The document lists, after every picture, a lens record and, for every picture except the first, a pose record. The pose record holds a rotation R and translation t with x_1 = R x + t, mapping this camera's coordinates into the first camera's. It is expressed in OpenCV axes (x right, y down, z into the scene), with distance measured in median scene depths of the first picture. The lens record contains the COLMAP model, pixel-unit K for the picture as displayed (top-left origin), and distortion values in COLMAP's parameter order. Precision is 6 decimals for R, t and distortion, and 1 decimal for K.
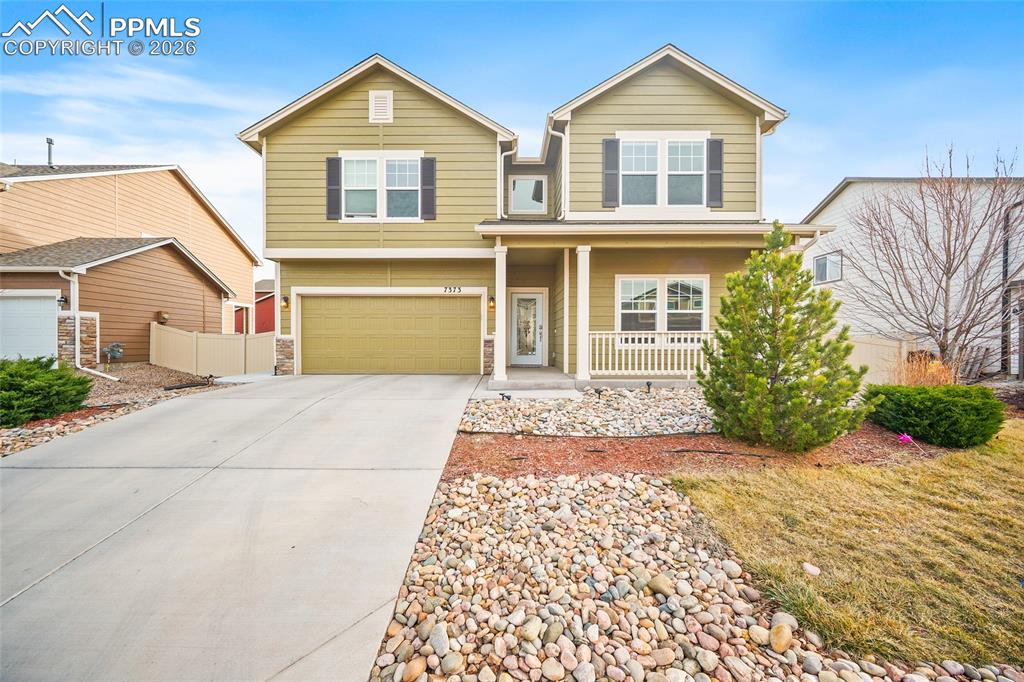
lens RADIAL K [[411.0, 0, 507.7], [0, 411.0, 343.9], [0, 0, 1]] dist [0.000012, -0.000108]
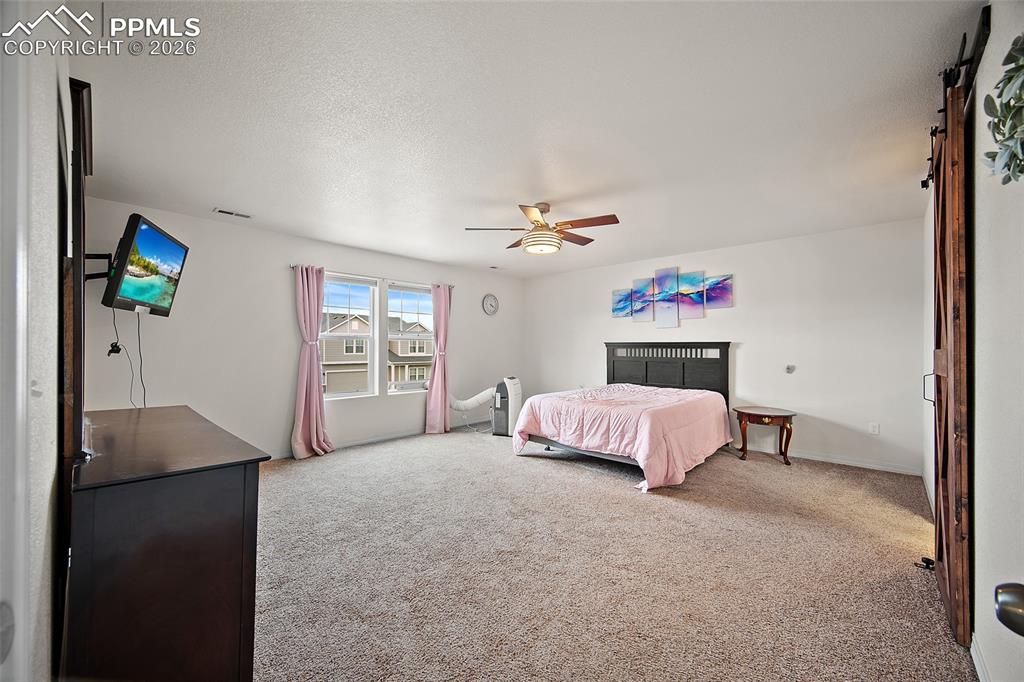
lens RADIAL K [[399.4, 0, 507.2], [0, 399.4, 344.7], [0, 0, 1]] dist [-0.000720, 0.000123]
pose [[0.685620, 0.000186, 0.727959, -2.276432], [0.004424, 0.999980, -0.004422, -0.398643], [-0.727946, 0.006252, 0.685606, -2.933553]]
